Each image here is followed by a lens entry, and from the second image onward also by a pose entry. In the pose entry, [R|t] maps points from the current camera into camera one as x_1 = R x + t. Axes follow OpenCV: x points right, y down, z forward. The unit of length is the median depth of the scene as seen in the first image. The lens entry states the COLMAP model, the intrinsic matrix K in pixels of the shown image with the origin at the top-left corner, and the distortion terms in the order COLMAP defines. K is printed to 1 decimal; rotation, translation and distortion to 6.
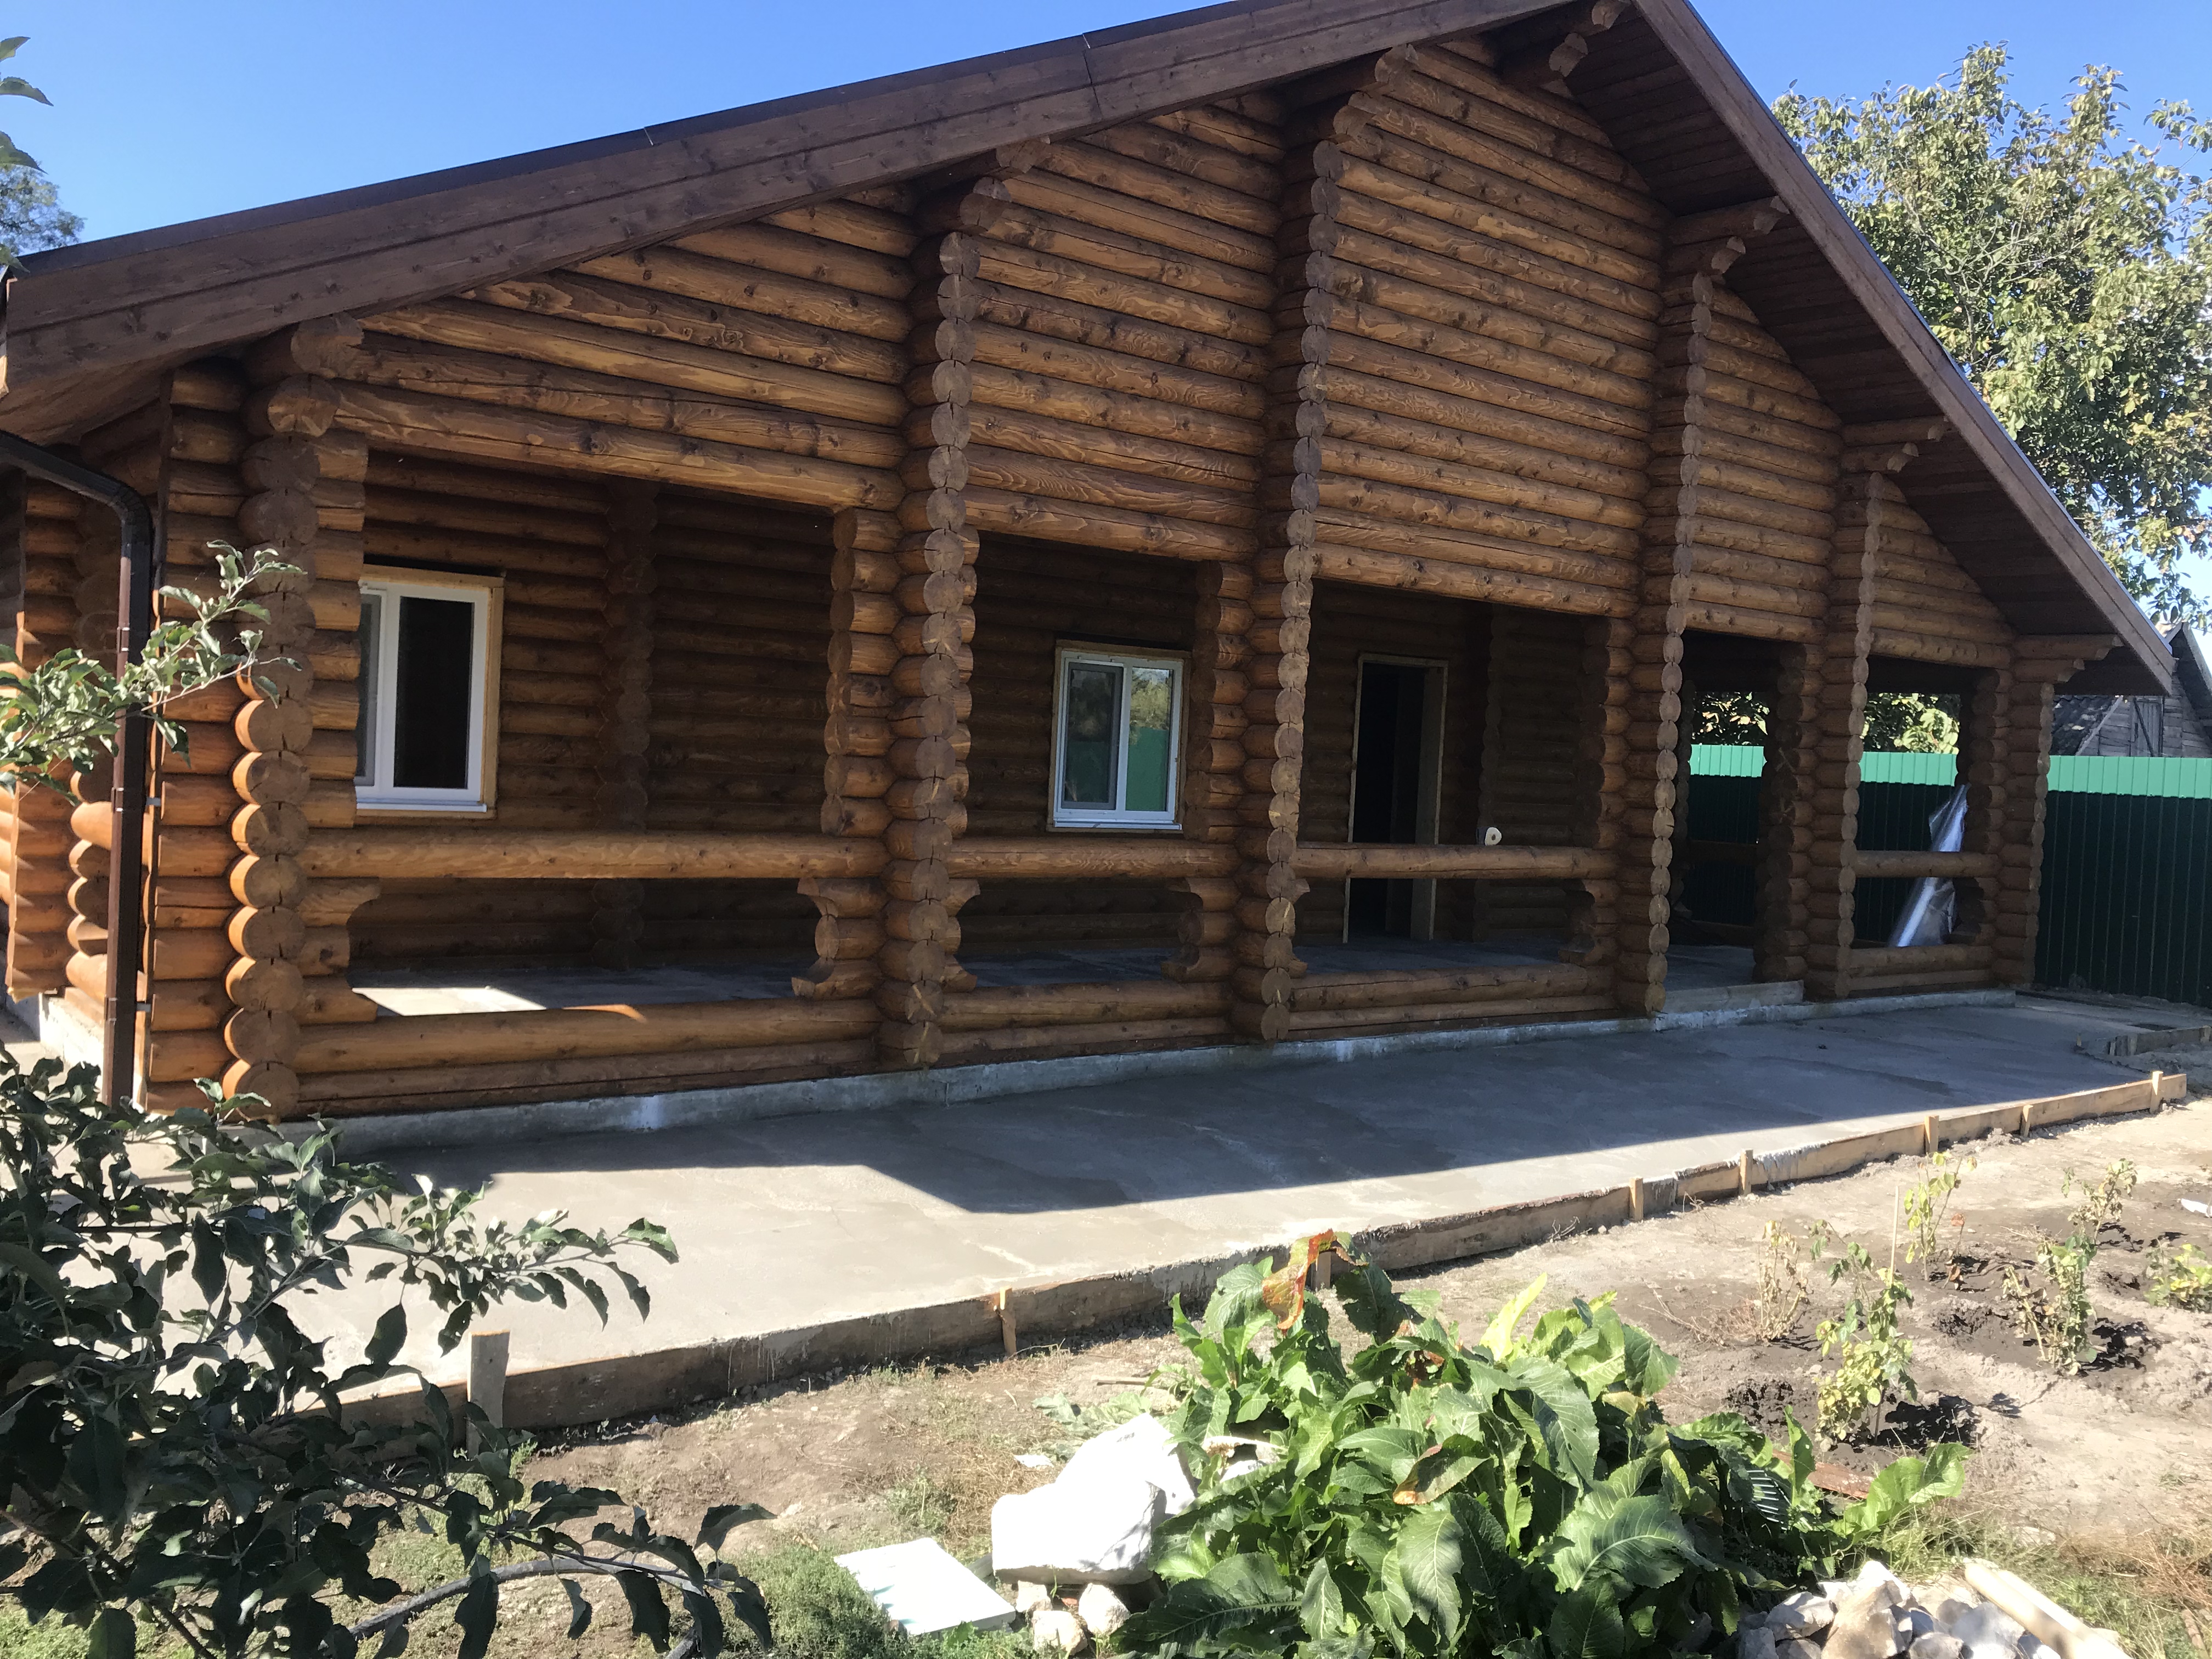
lens RADIAL K [[1826.8, 0, 1128.3], [0, 1826.8, 925.4], [0, 0, 1]] dist [0.037358, -0.020924]
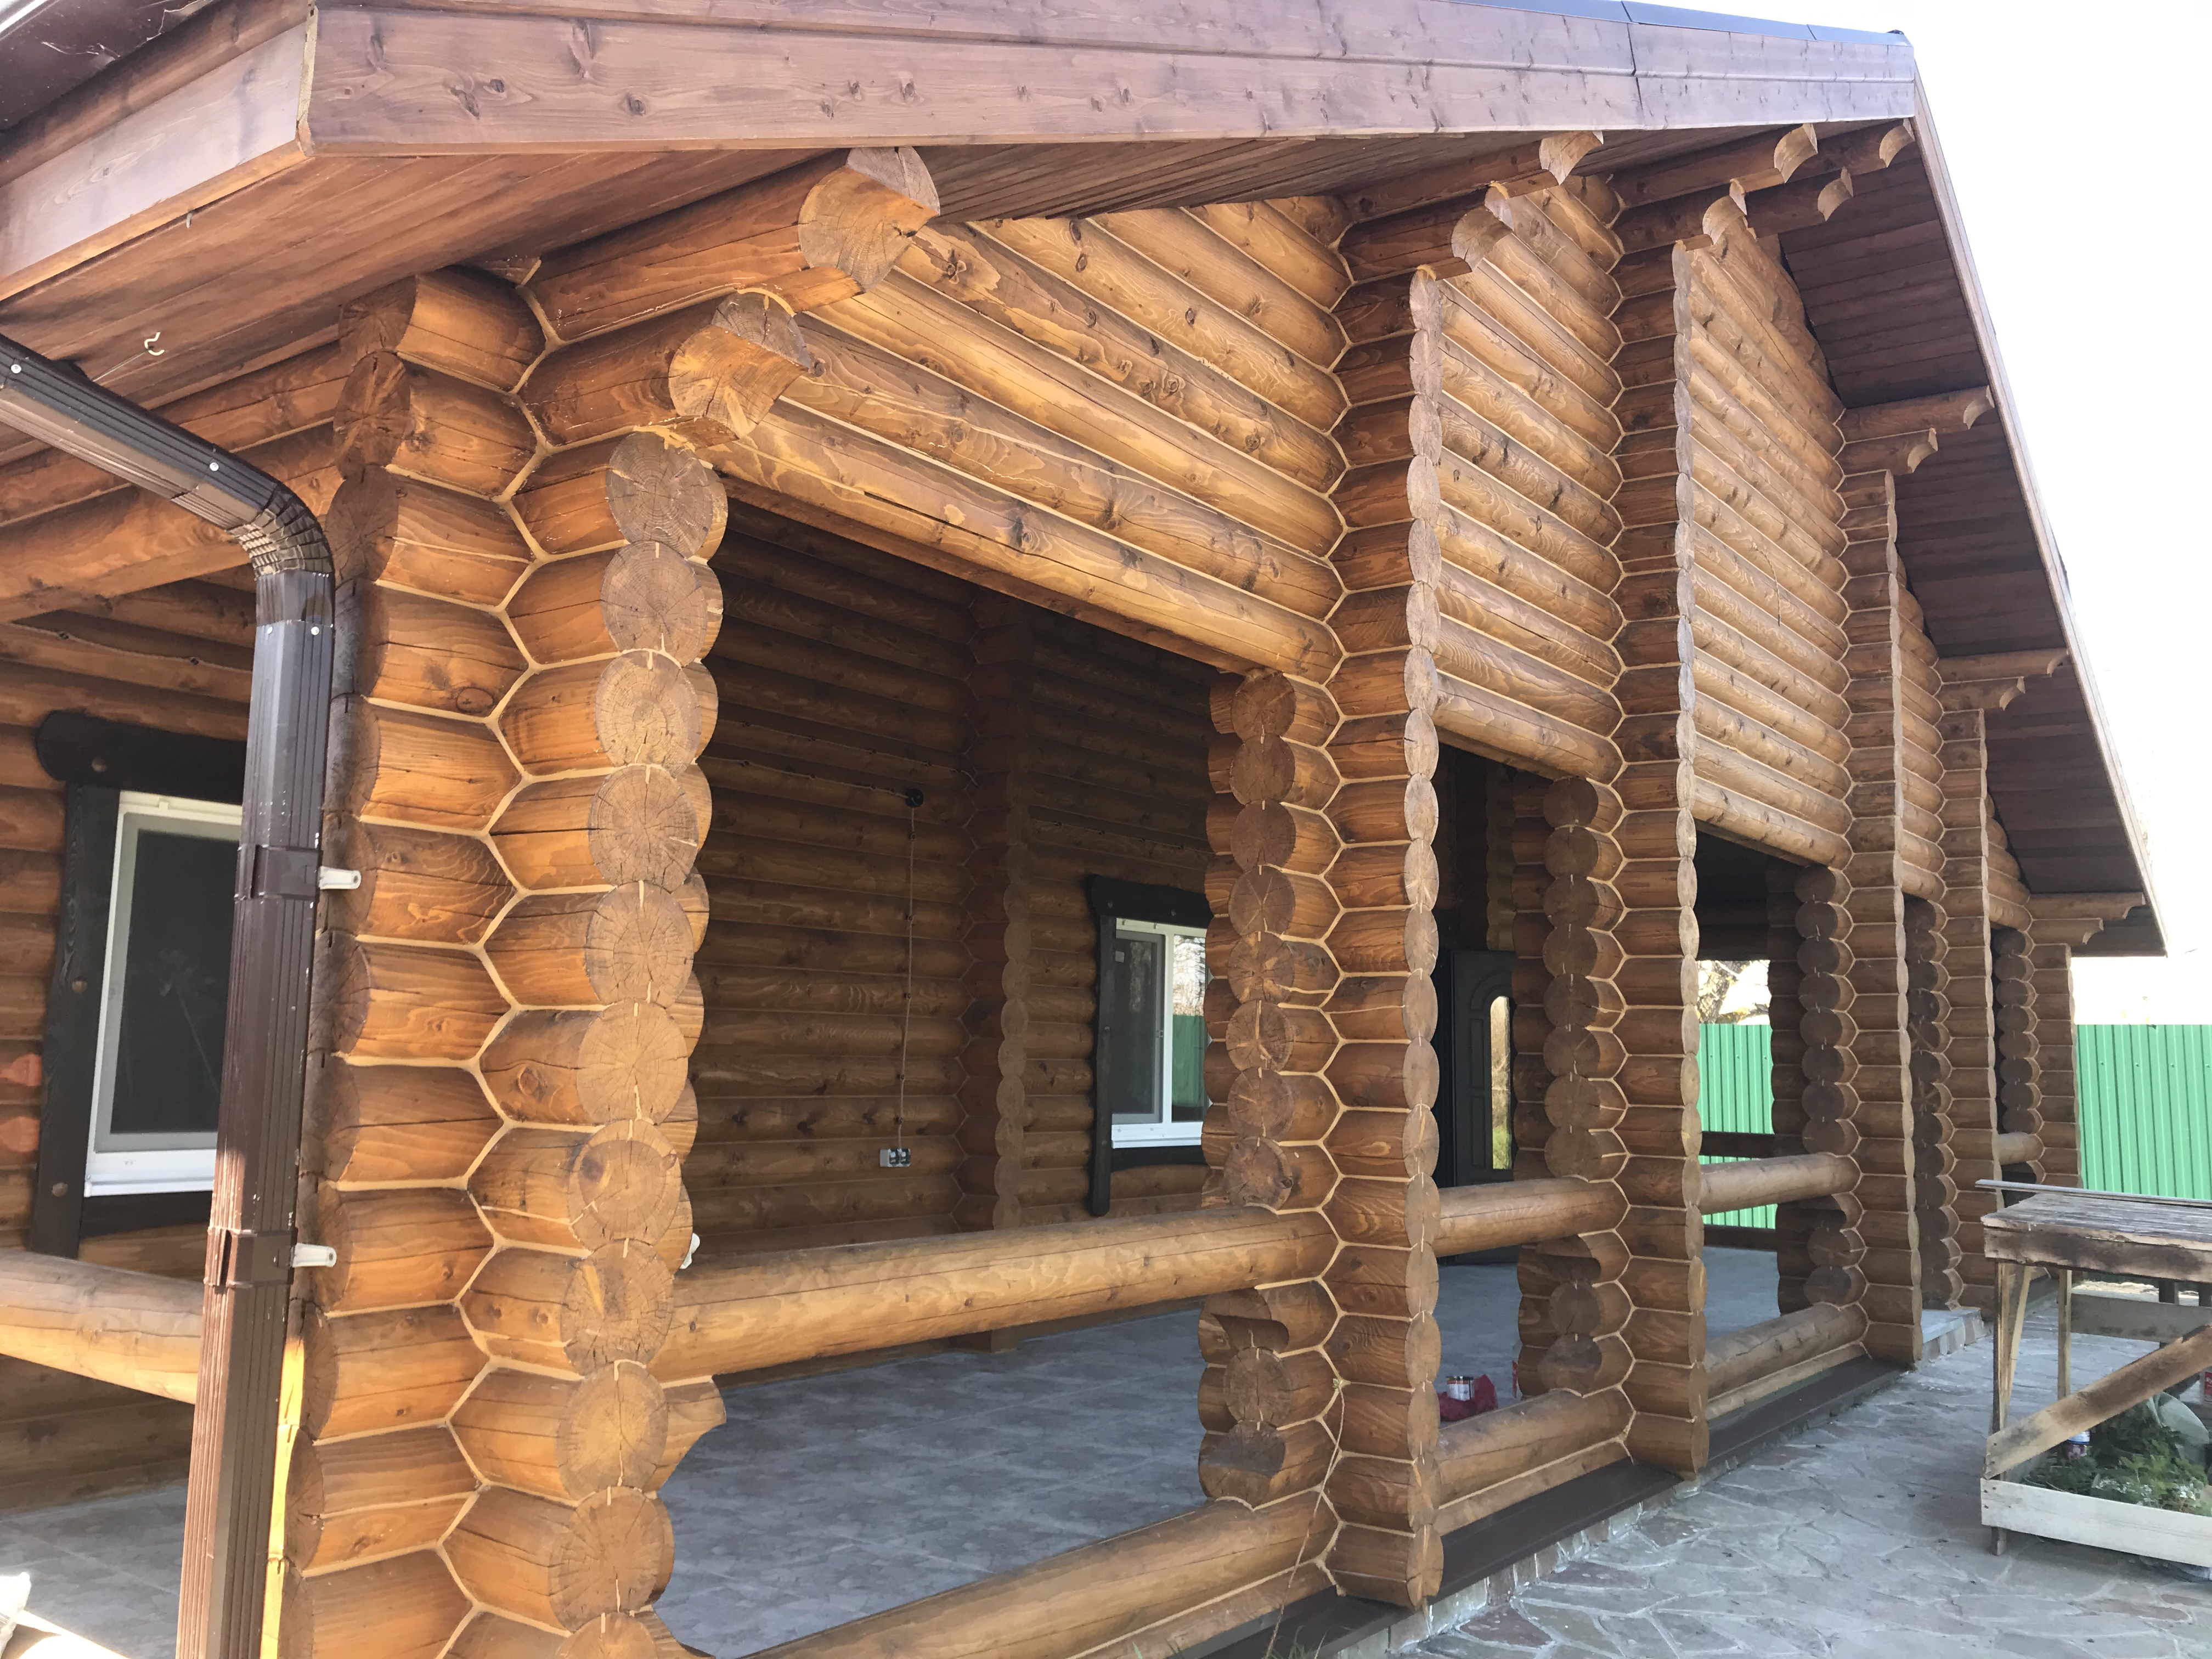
lens RADIAL K [[1826.8, 0, 1113.3], [0, 1826.8, 900.9], [0, 0, 1]] dist [0.037358, -0.020924]
pose [[0.963891, -0.007834, 0.266183, -0.394775], [0.051557, 0.986145, -0.157670, -0.061005], [-0.261260, 0.165701, 0.950940, 0.464430]]
